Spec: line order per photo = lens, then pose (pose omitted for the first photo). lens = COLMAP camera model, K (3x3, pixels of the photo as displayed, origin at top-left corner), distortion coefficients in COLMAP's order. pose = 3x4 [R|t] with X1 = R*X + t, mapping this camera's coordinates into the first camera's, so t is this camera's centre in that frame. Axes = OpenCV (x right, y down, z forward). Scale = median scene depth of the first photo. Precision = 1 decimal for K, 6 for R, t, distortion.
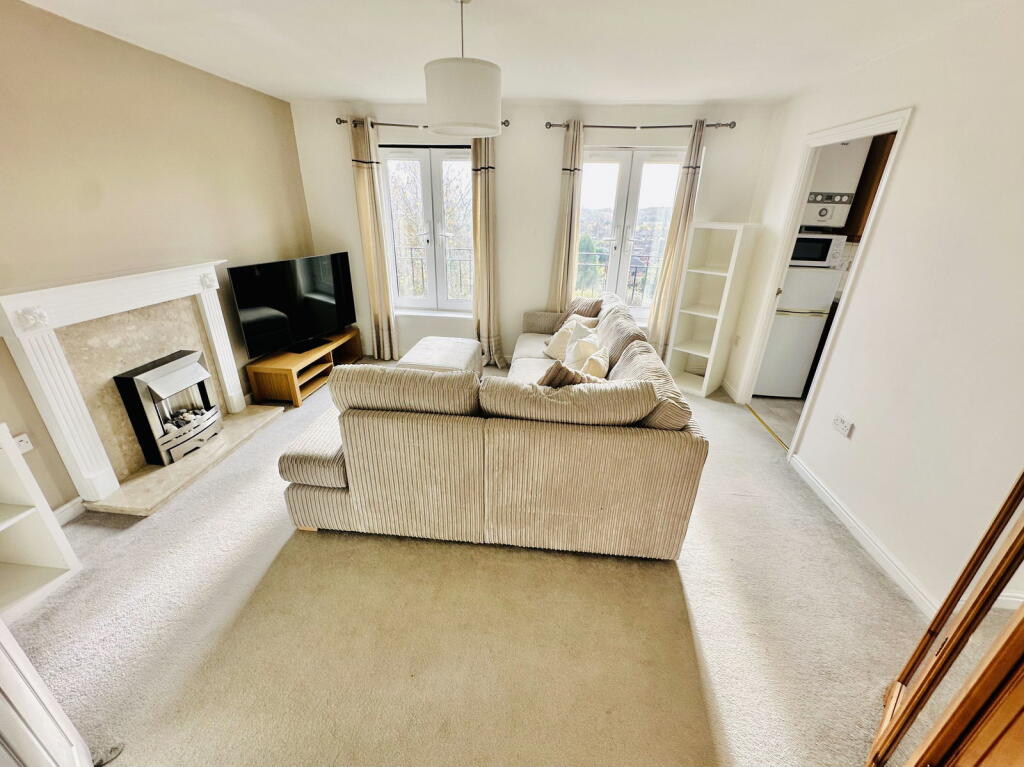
lens RADIAL K [[415.0, 0, 517.9], [0, 415.0, 381.4], [0, 0, 1]] dist [0.001756, -0.000491]
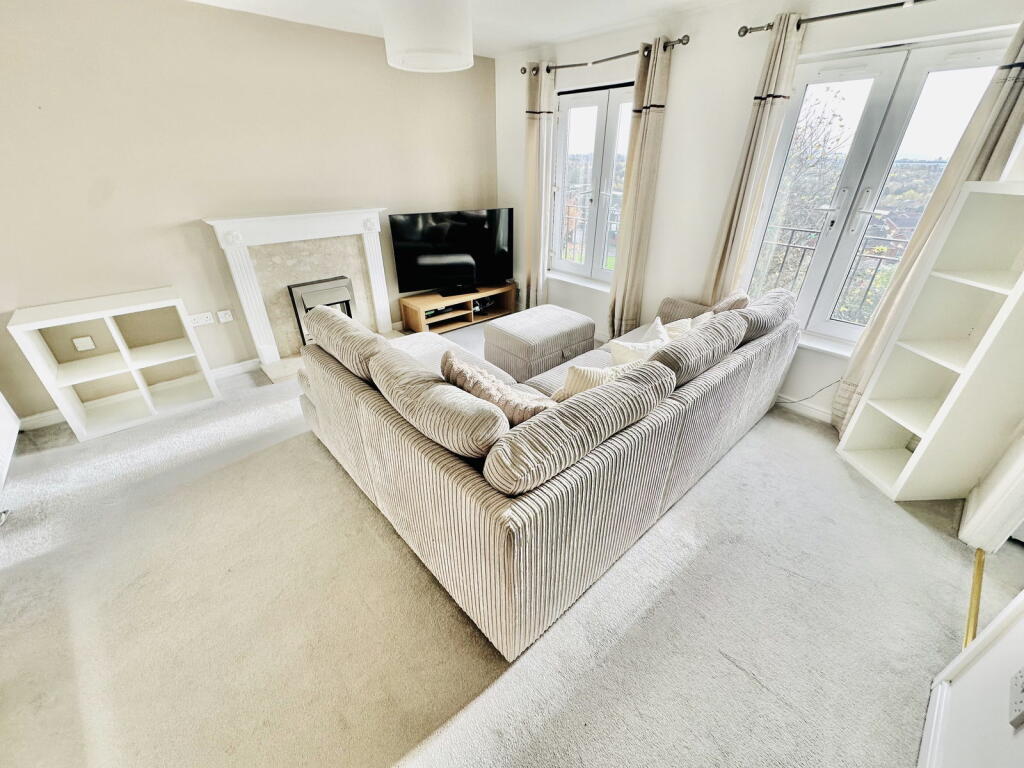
lens RADIAL K [[415.0, 0, 514.8], [0, 415.0, 383.0], [0, 0, 1]] dist [0.001756, -0.000491]
pose [[0.738642, 0.304172, -0.601571, 0.375947], [-0.251094, 0.952337, 0.173223, -0.088251], [0.625588, 0.023101, 0.779812, 0.239894]]
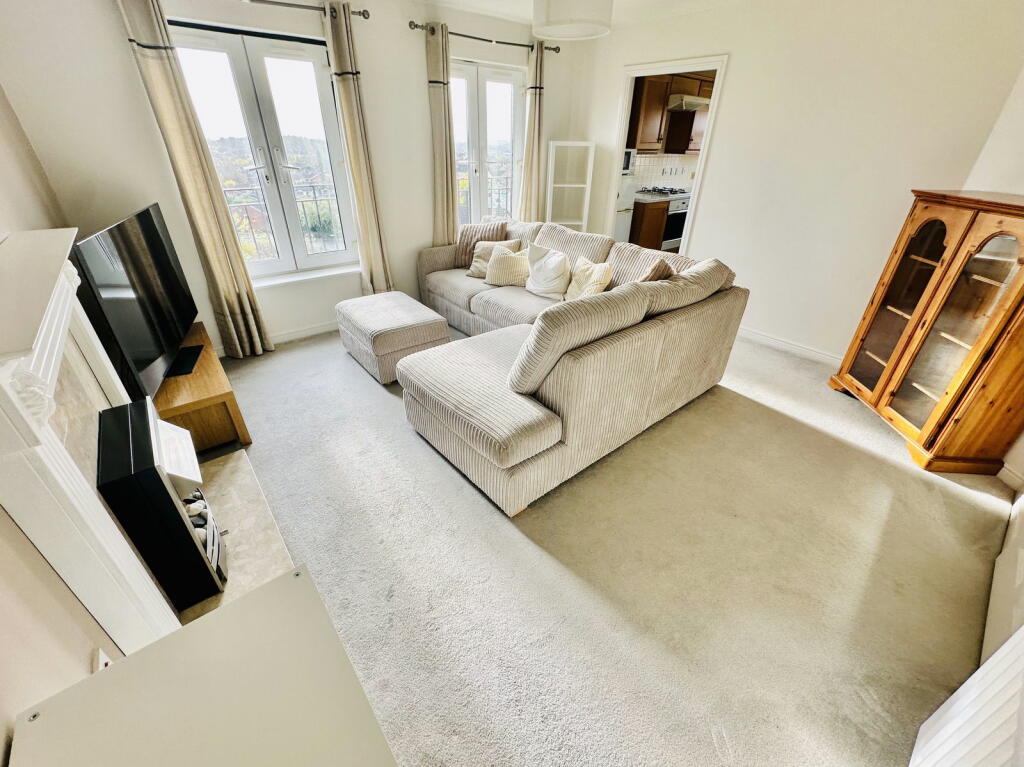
lens RADIAL K [[415.0, 0, 512.4], [0, 415.0, 379.1], [0, 0, 1]] dist [0.001756, -0.000491]
pose [[0.709817, -0.363383, 0.603417, -0.561687], [0.280199, 0.931628, 0.231427, -0.066962], [-0.646257, 0.004806, 0.763105, 0.199096]]
